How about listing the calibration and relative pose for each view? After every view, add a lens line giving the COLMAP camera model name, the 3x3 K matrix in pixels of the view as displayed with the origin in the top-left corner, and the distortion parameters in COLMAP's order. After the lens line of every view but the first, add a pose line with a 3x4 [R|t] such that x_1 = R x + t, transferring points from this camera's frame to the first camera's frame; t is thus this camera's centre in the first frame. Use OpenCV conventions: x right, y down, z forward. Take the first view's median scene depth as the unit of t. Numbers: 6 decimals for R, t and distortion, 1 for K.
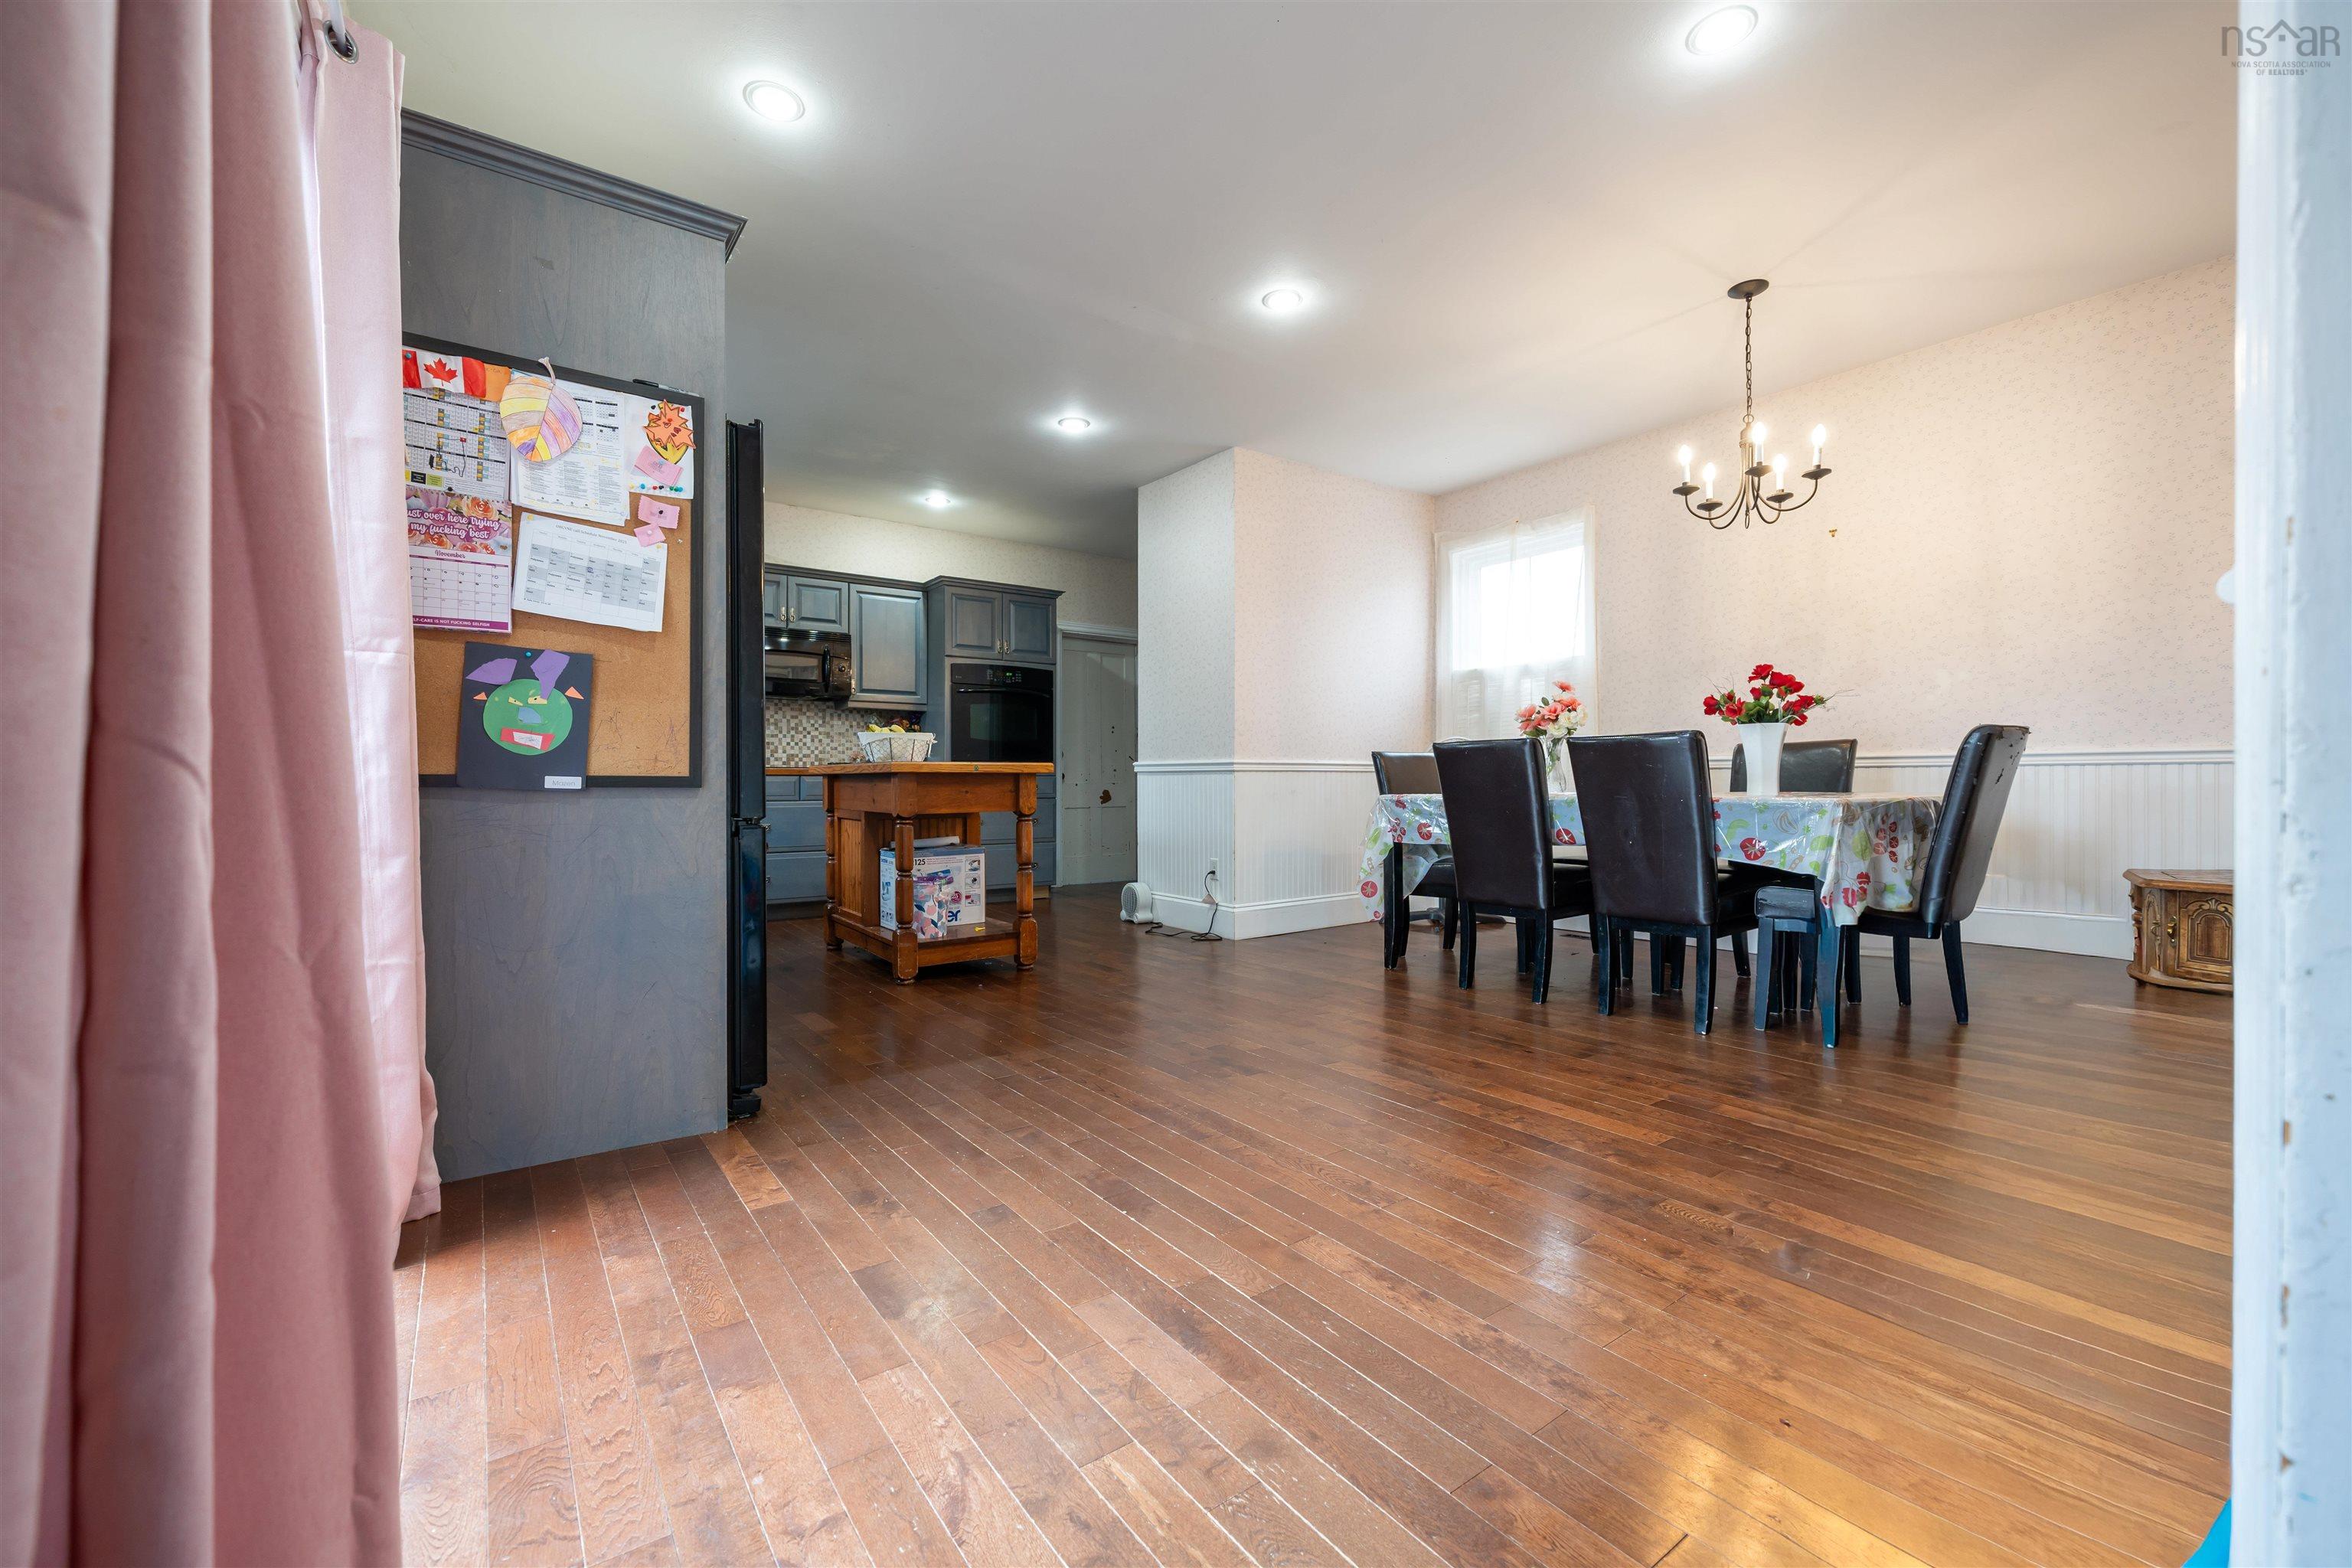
lens RADIAL K [[956.5, 0, 1168.8], [0, 956.5, 790.6], [0, 0, 1]] dist [-0.002543, -0.000449]
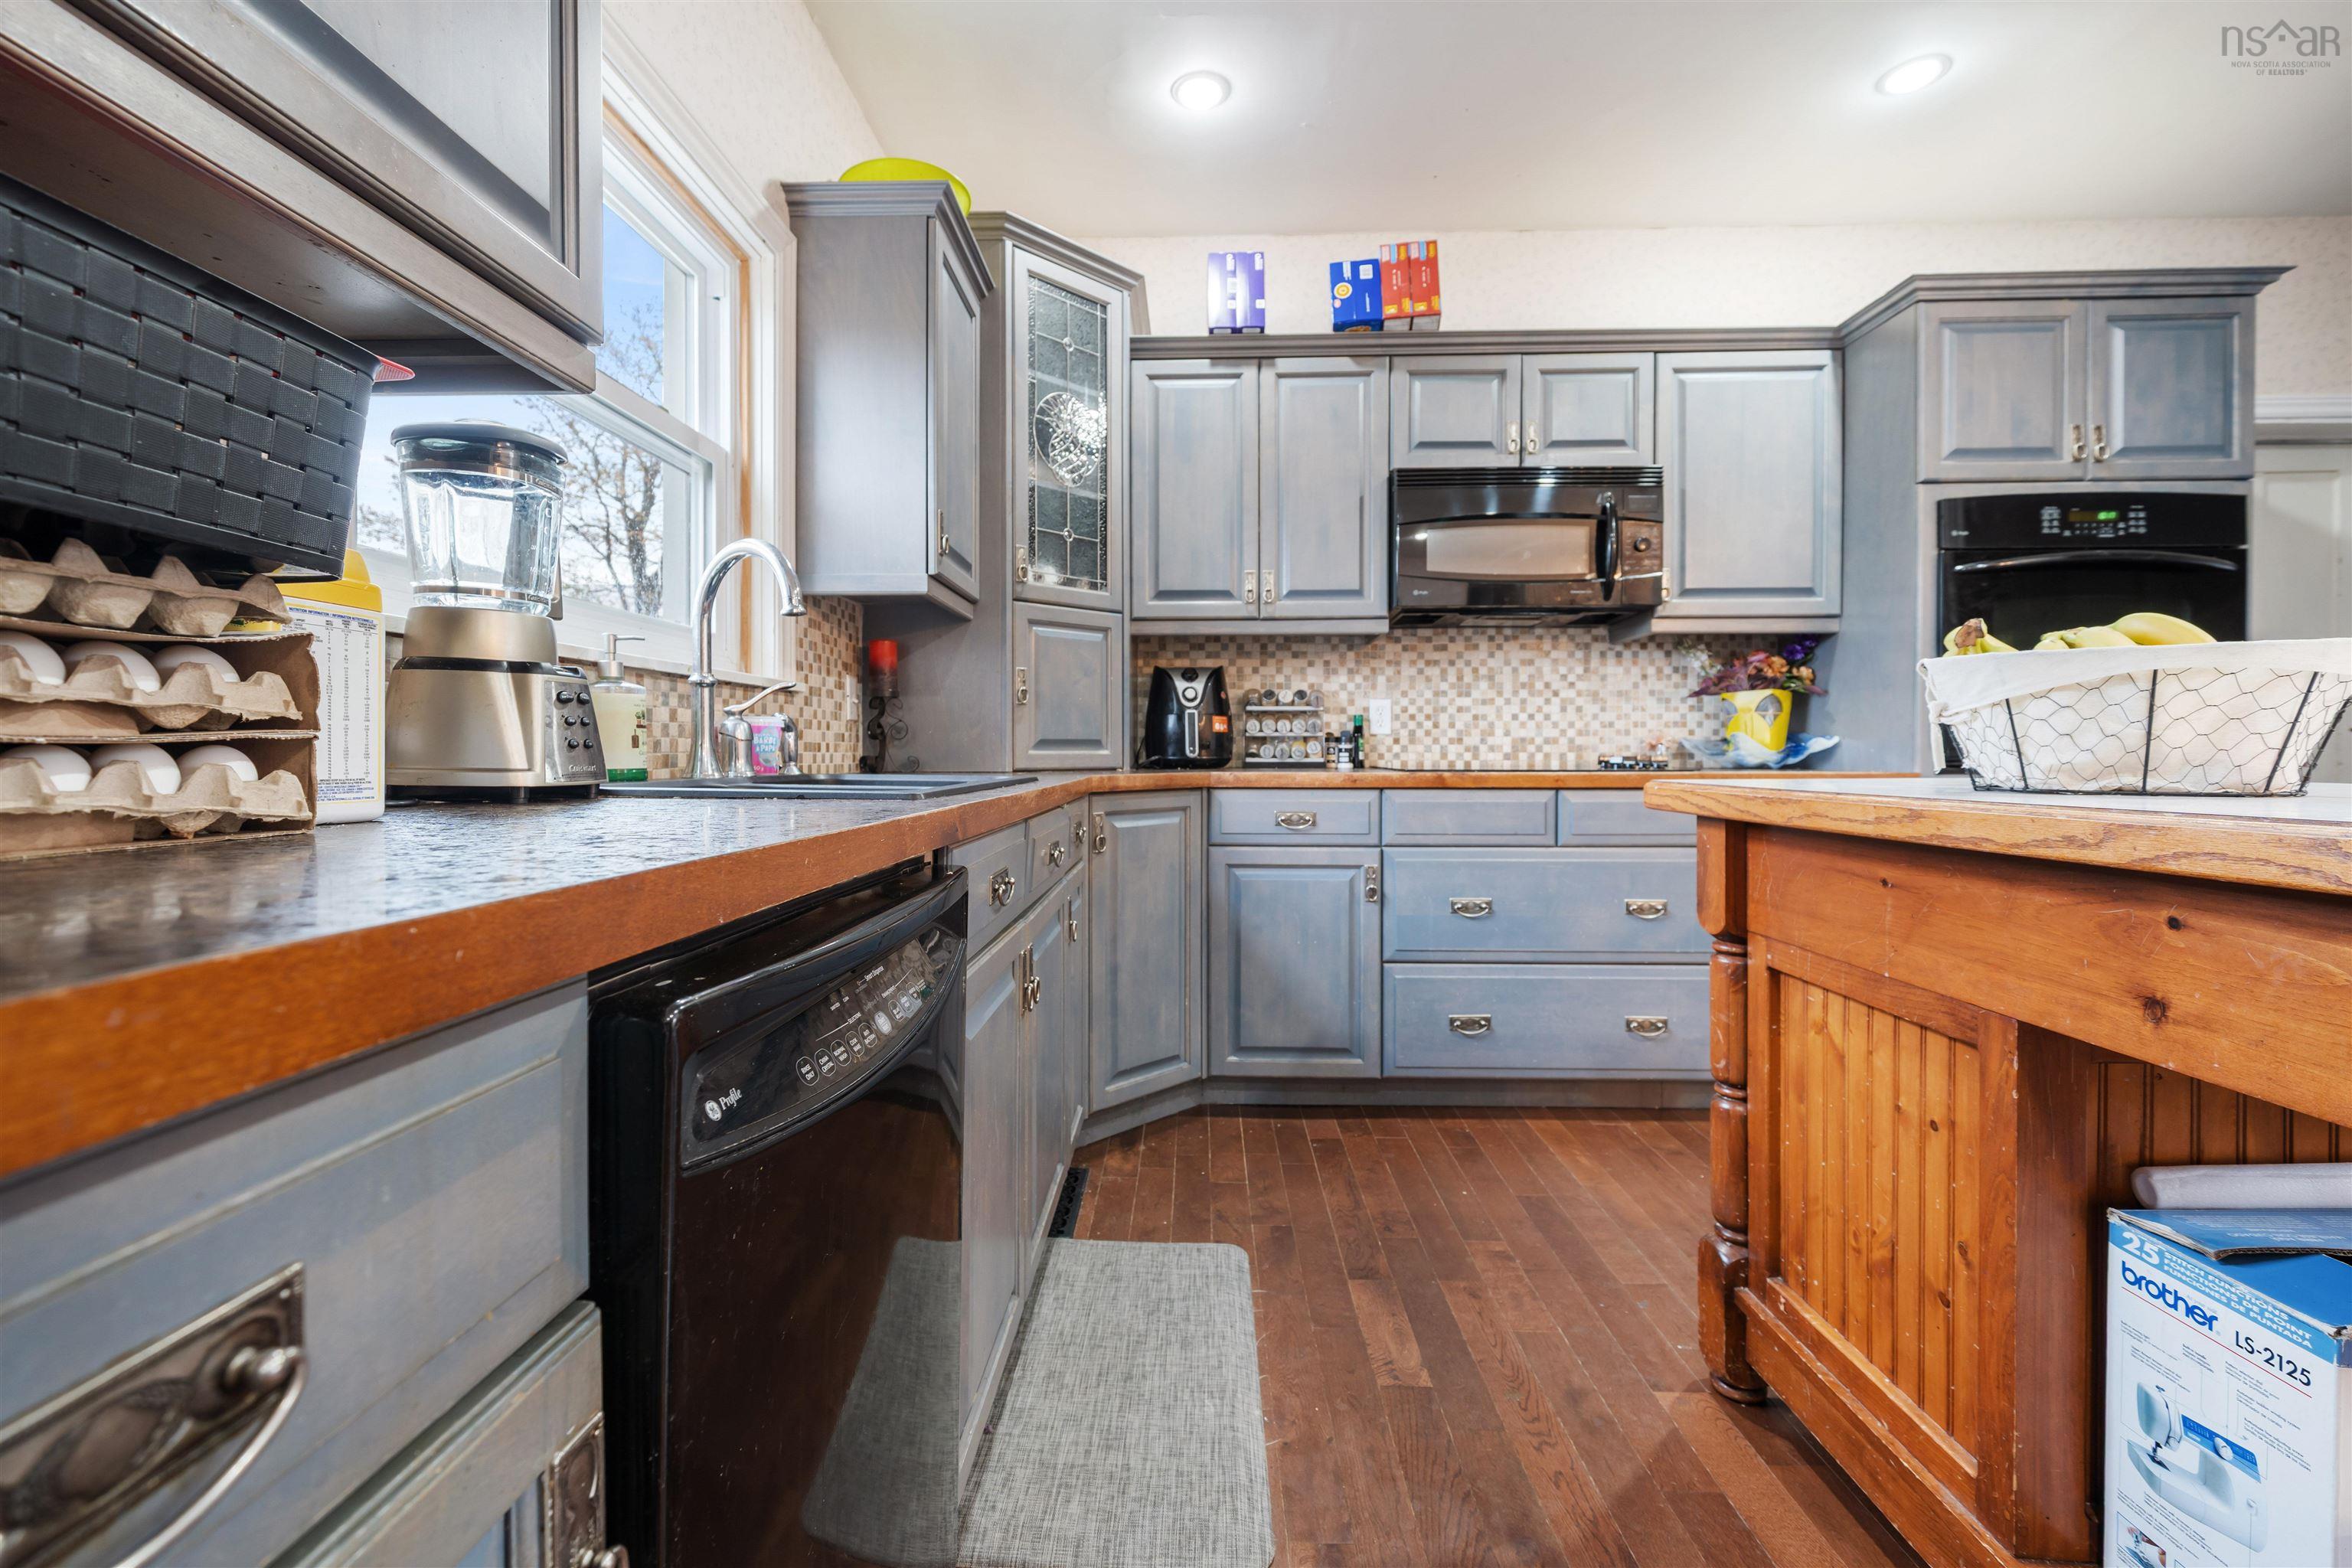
lens RADIAL K [[968.1, 0, 1172.0], [0, 968.1, 763.2], [0, 0, 1]] dist [-0.000440, -0.000076]
pose [[0.792388, 0.004078, -0.610004, -0.281158], [-0.005576, 0.999984, -0.000557, -0.028817], [0.609992, 0.003843, 0.792398, 0.598716]]
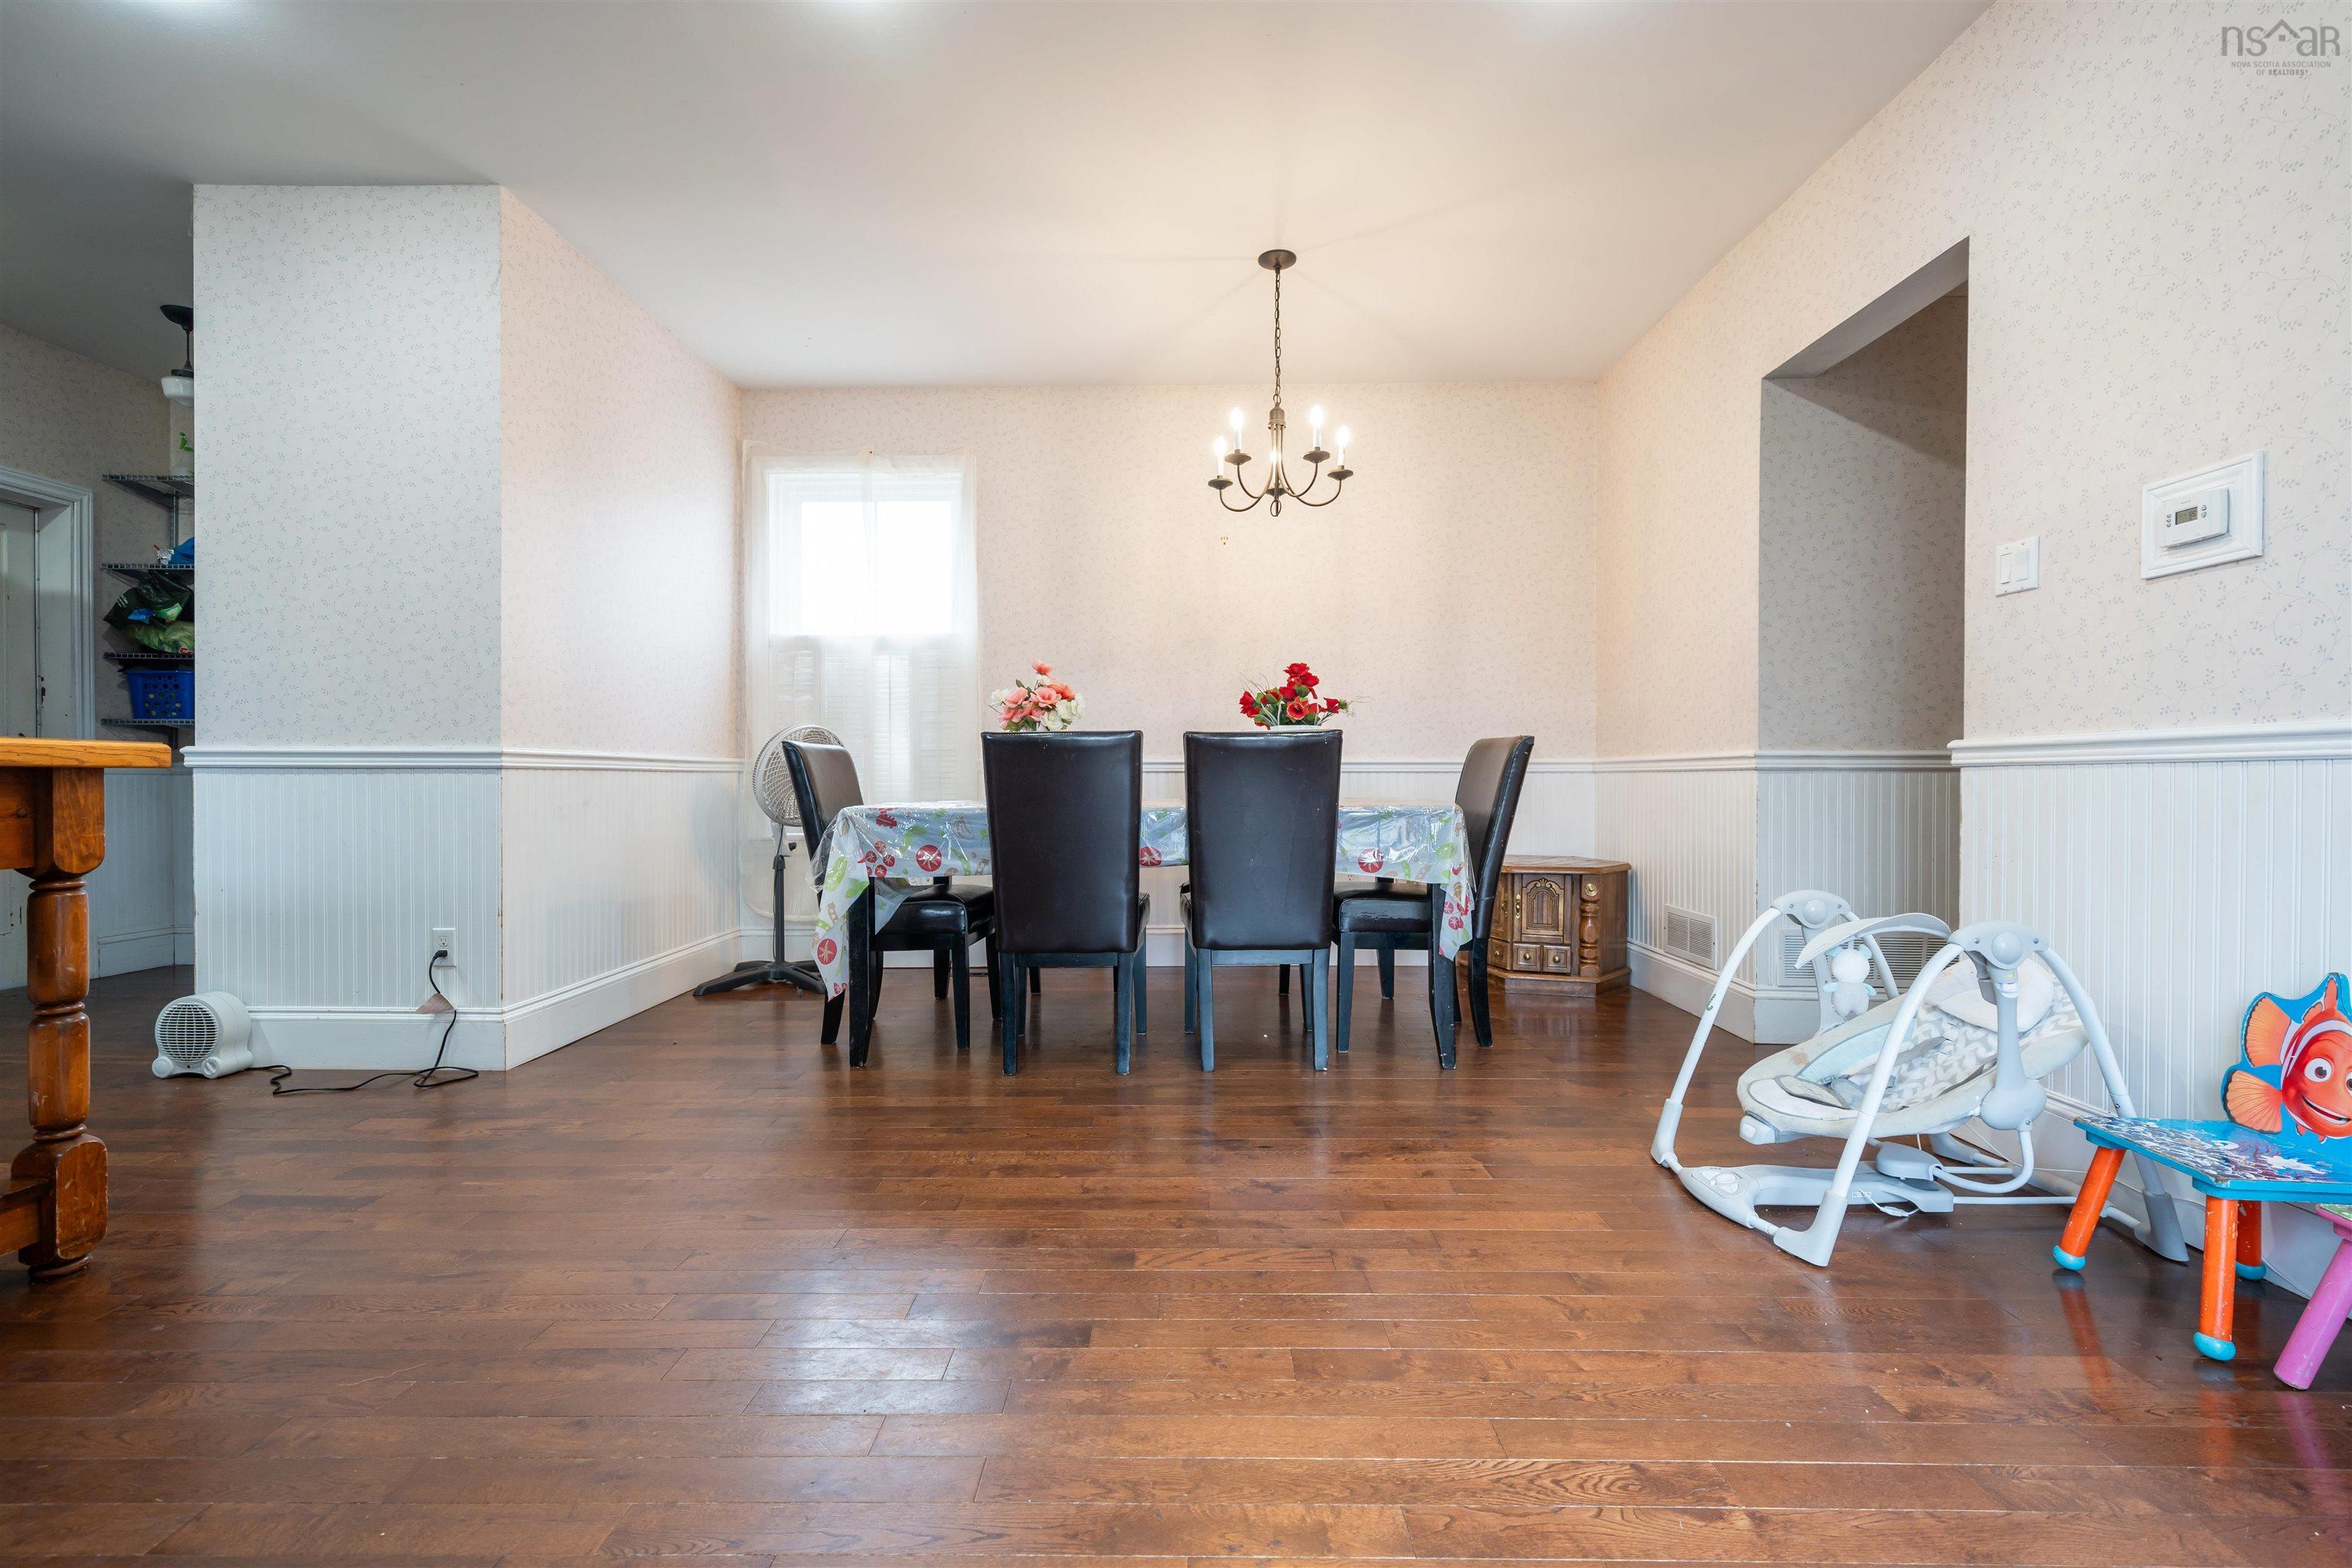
lens RADIAL K [[1034.3, 0, 1176.5], [0, 1034.3, 792.7], [0, 0, 1]] dist [-0.001854, -0.000331]
pose [[0.592451, -0.006856, 0.805577, -0.179088], [0.006731, 0.999971, 0.003560, -0.005385], [-0.805578, 0.003313, 0.592480, 0.318730]]
